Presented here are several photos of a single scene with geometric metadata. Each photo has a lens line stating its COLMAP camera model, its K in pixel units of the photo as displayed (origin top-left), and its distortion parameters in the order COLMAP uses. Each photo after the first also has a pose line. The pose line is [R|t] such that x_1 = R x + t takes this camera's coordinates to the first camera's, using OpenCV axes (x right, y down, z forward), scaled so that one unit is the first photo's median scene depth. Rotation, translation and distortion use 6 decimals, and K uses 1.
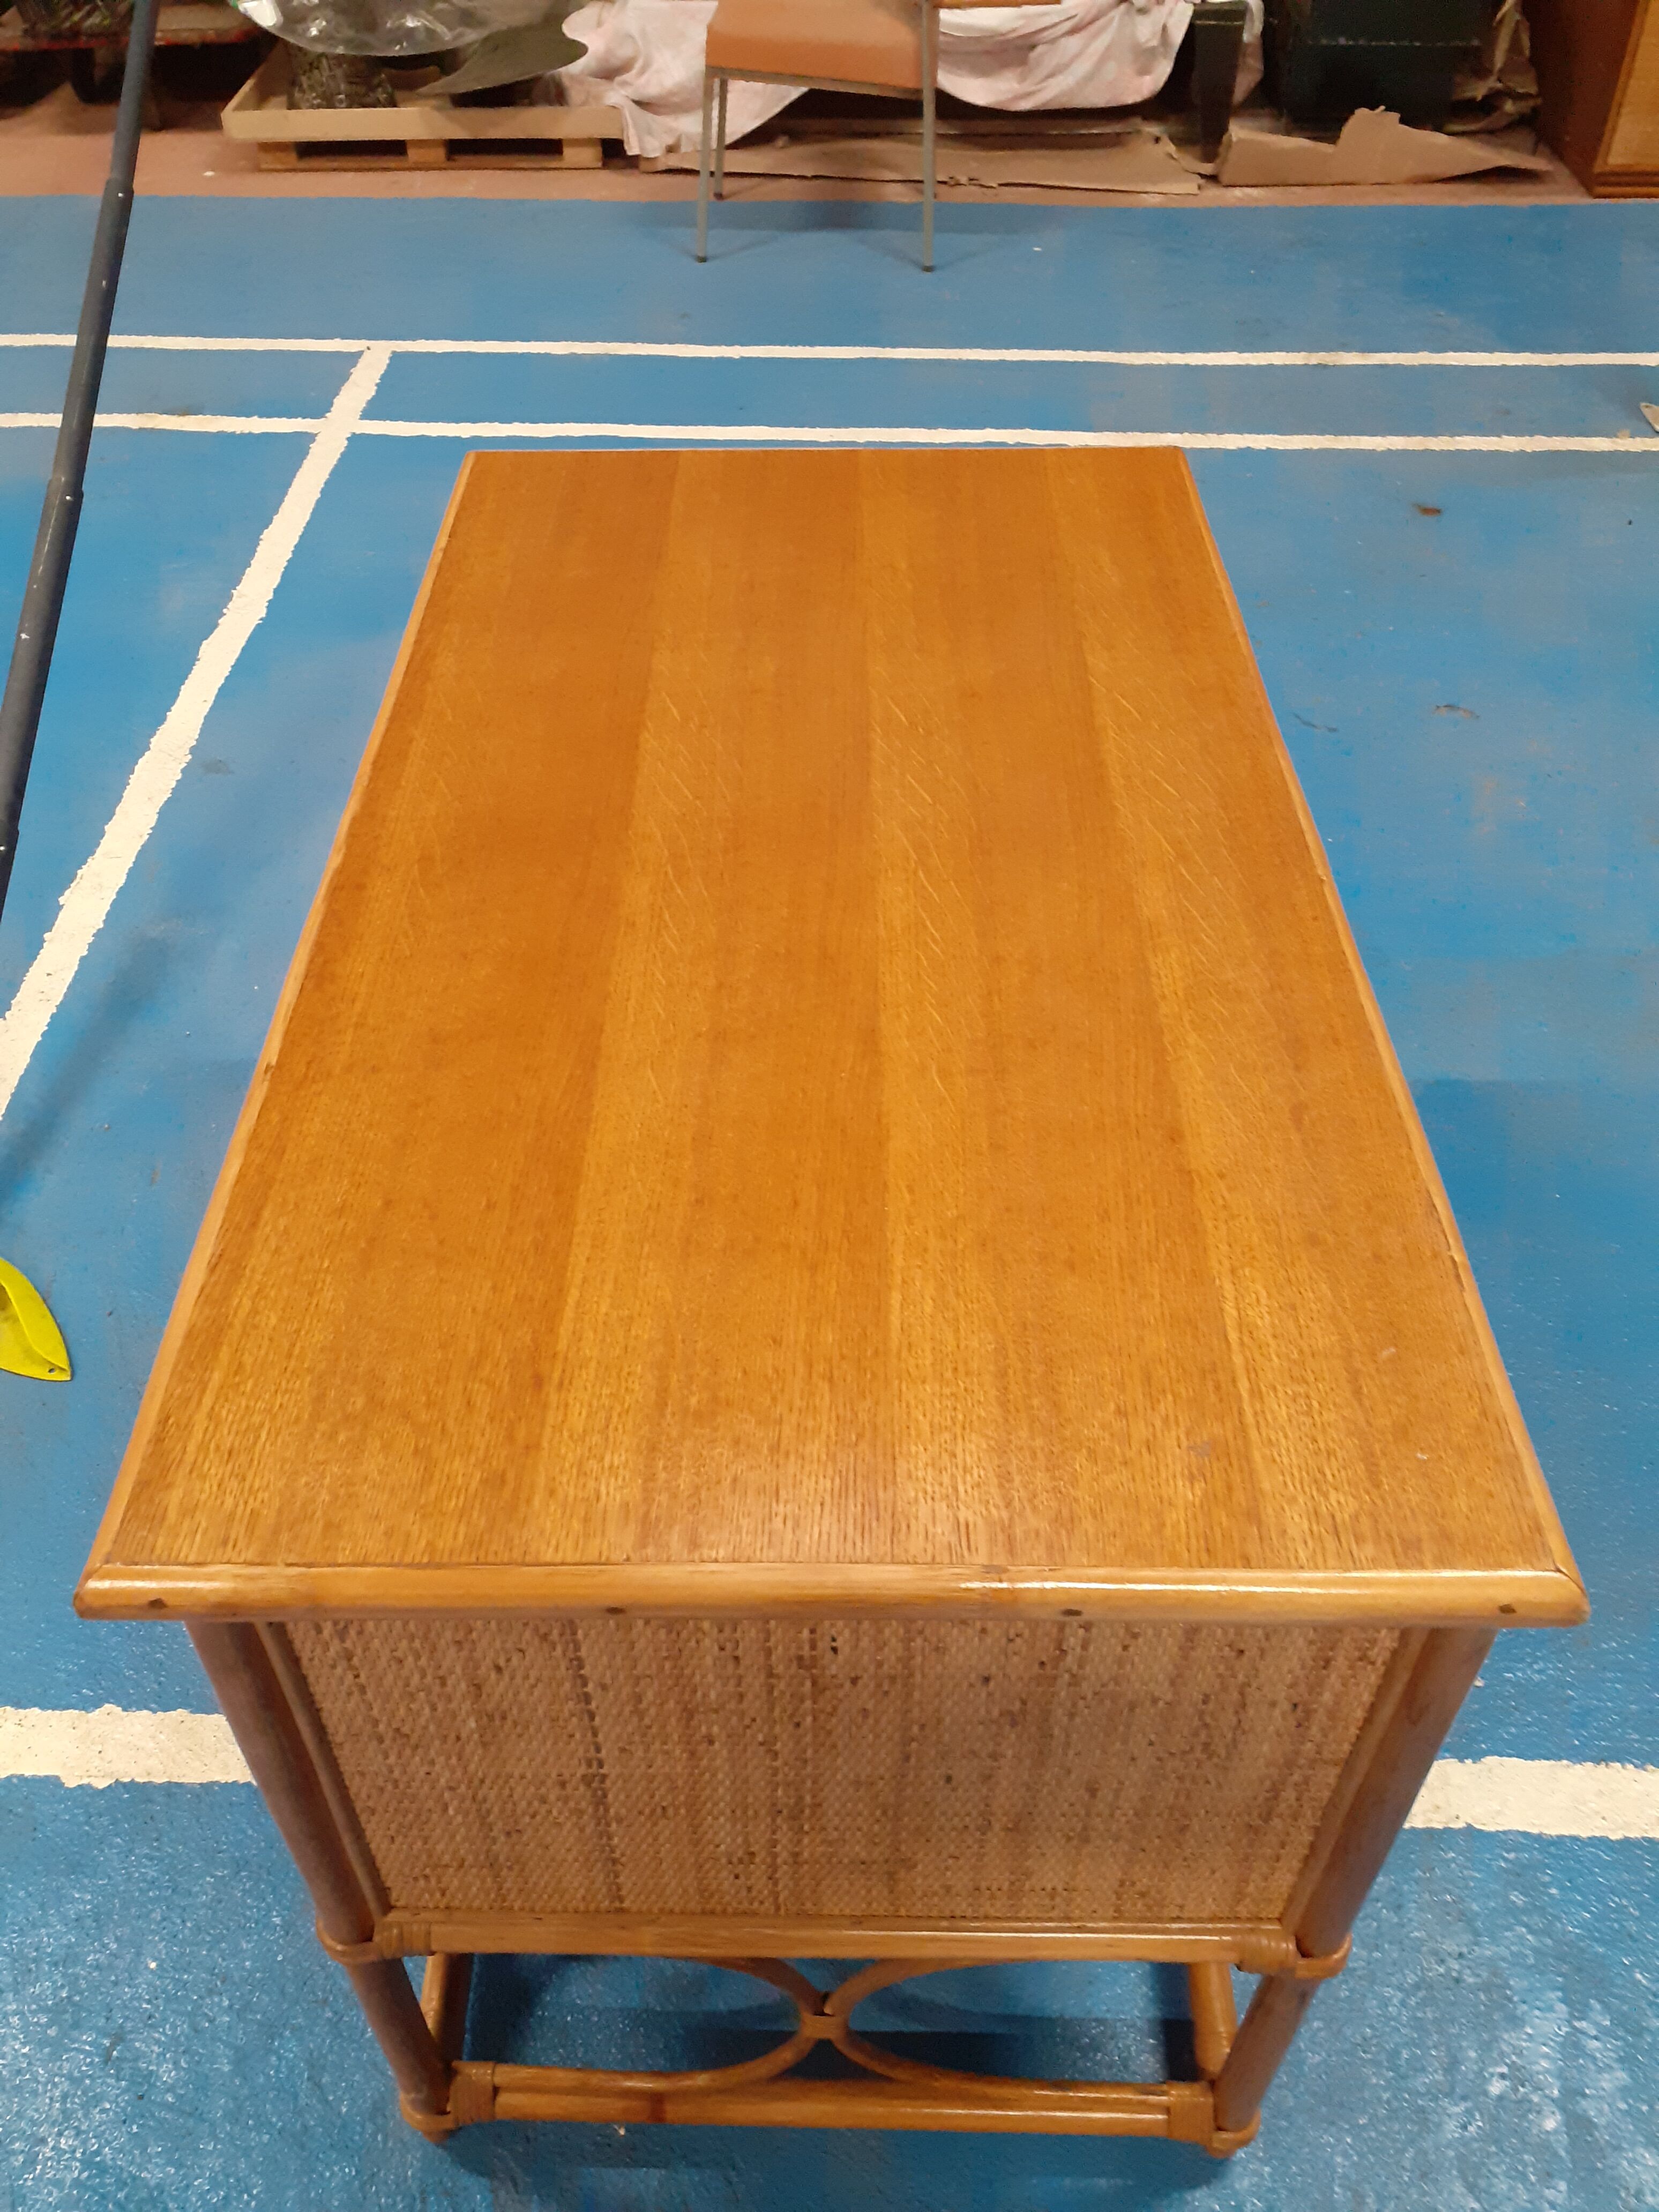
lens RADIAL K [[1751.2, 0, 829.5], [0, 1751.2, 1106.0], [0, 0, 1]] dist [0.007370, -0.002137]
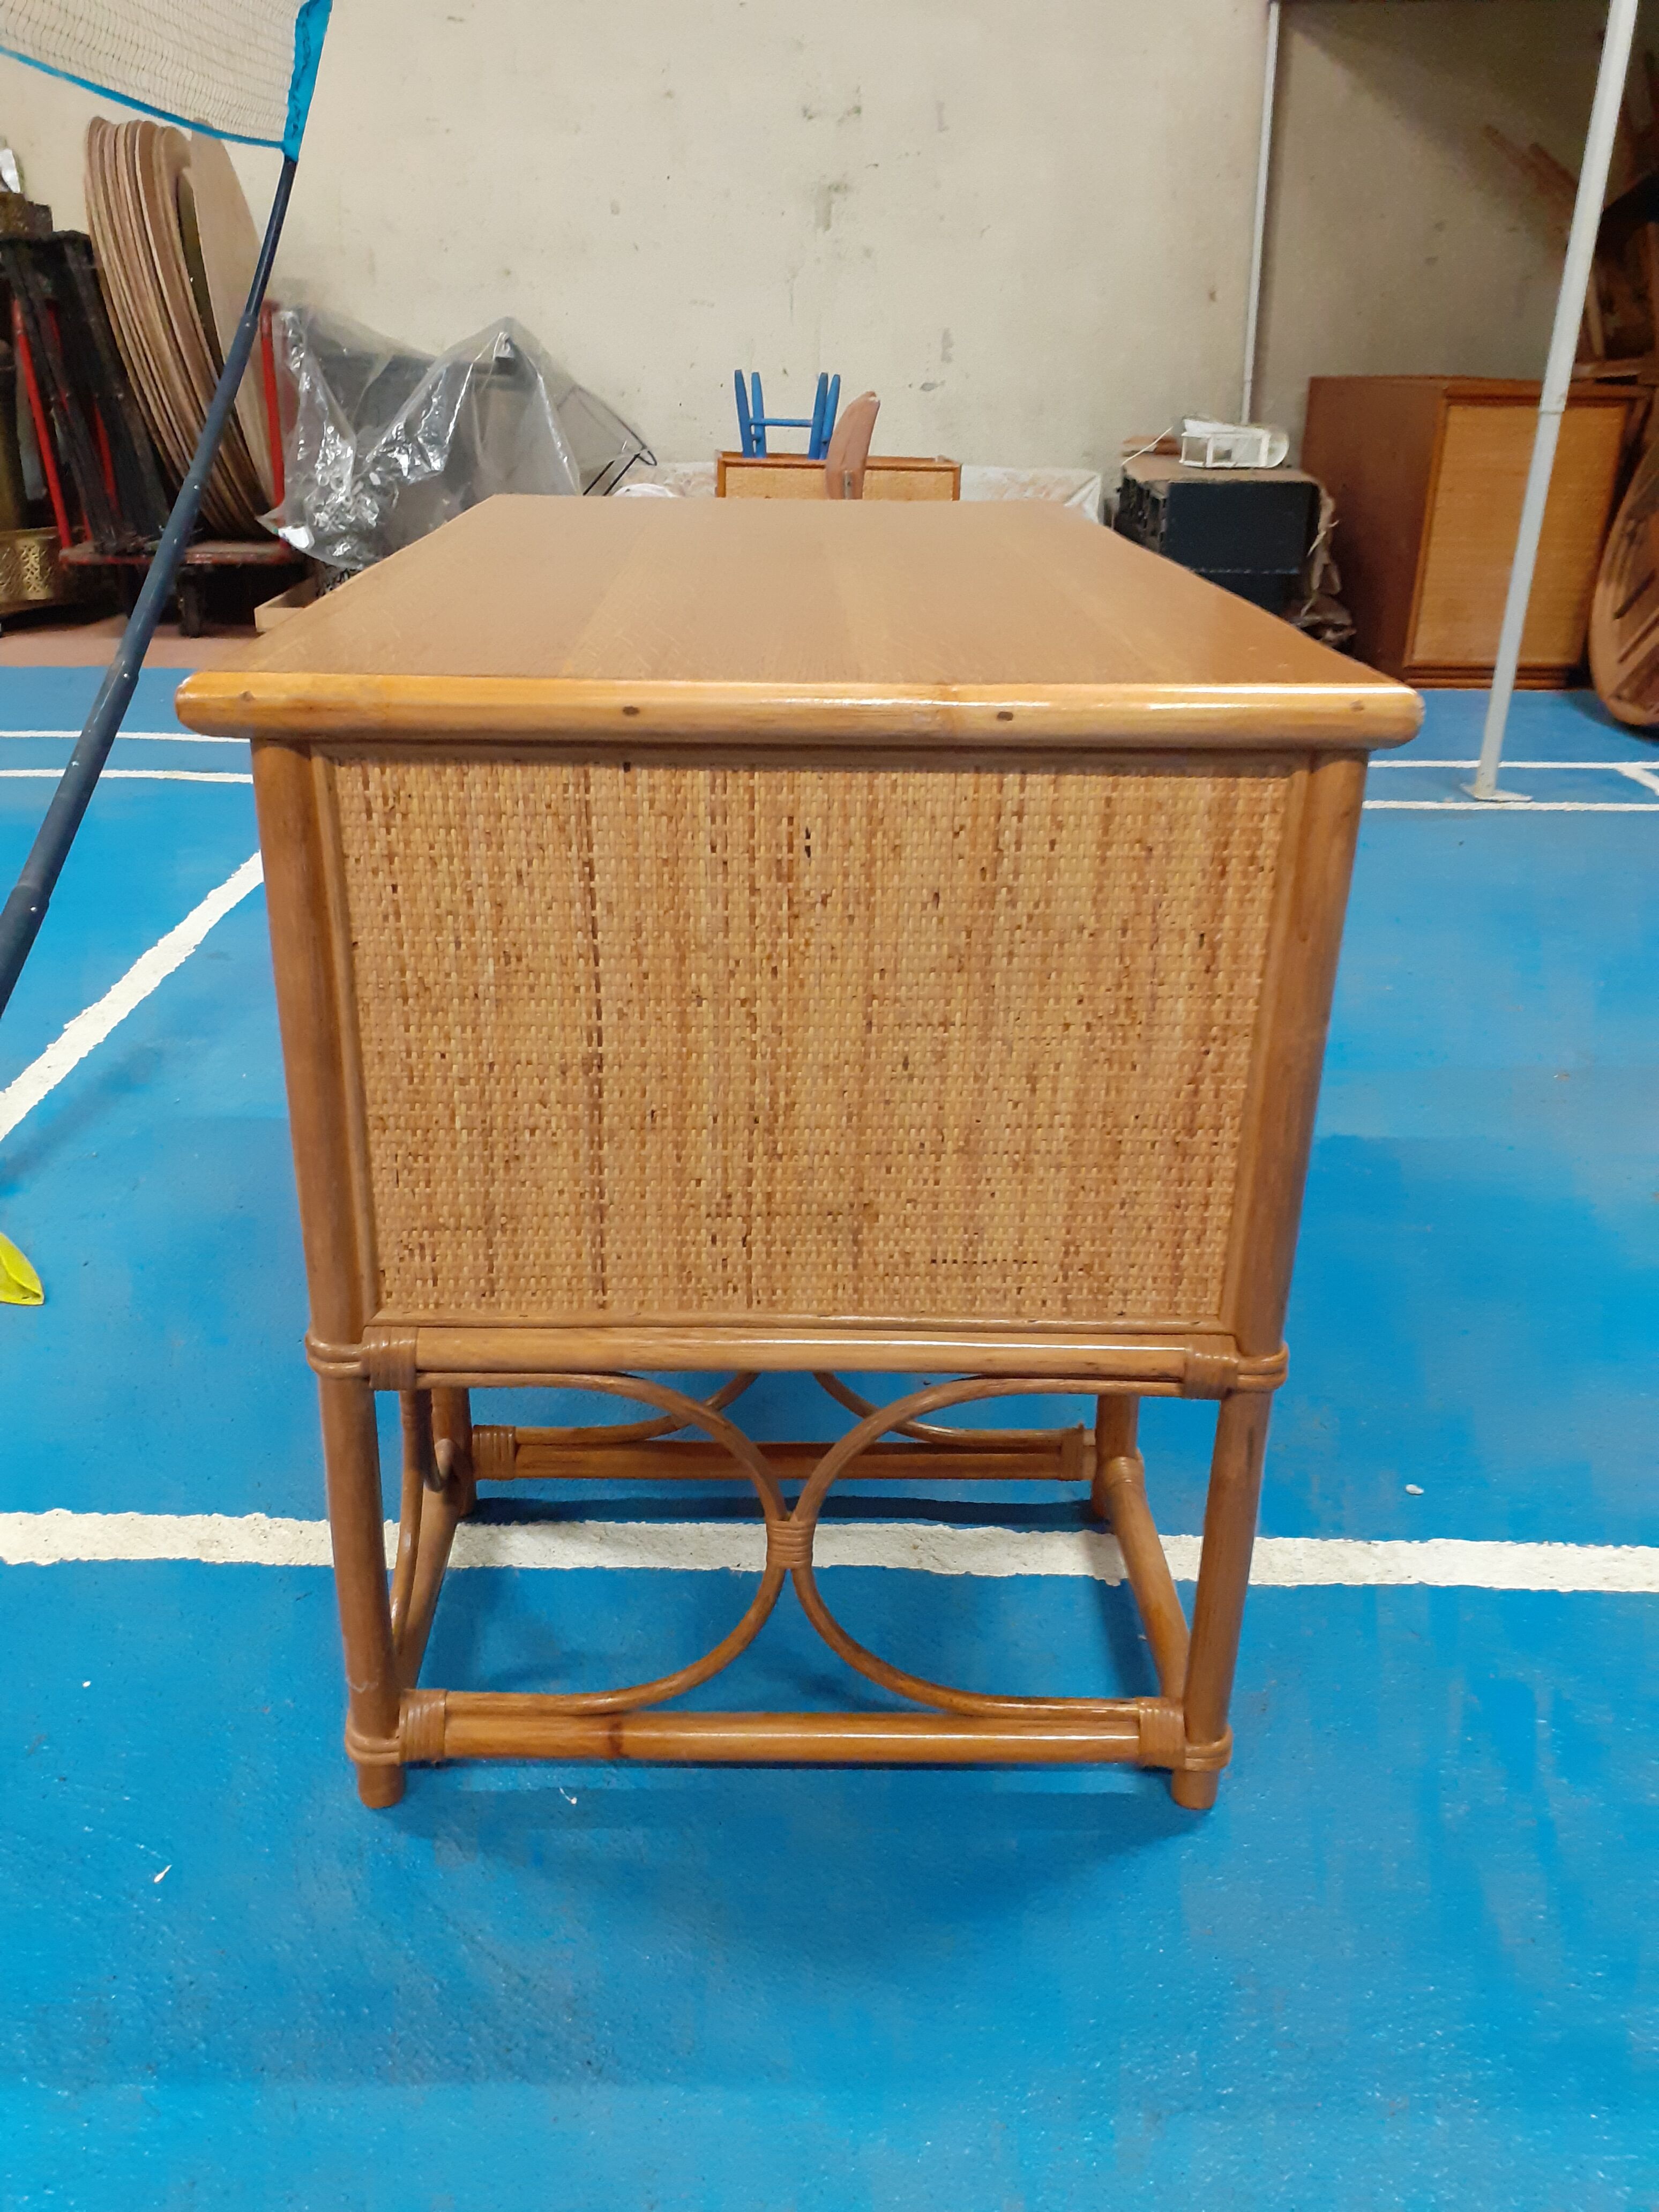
lens RADIAL K [[1703.2, 0, 821.9], [0, 1703.2, 1106.3], [0, 0, 1]] dist [0.242810, -0.629012]
pose [[0.999352, 0.002931, 0.035887, -0.026791], [0.009436, 0.940530, -0.339580, 0.798175], [-0.034748, 0.339698, 0.939892, -0.030561]]
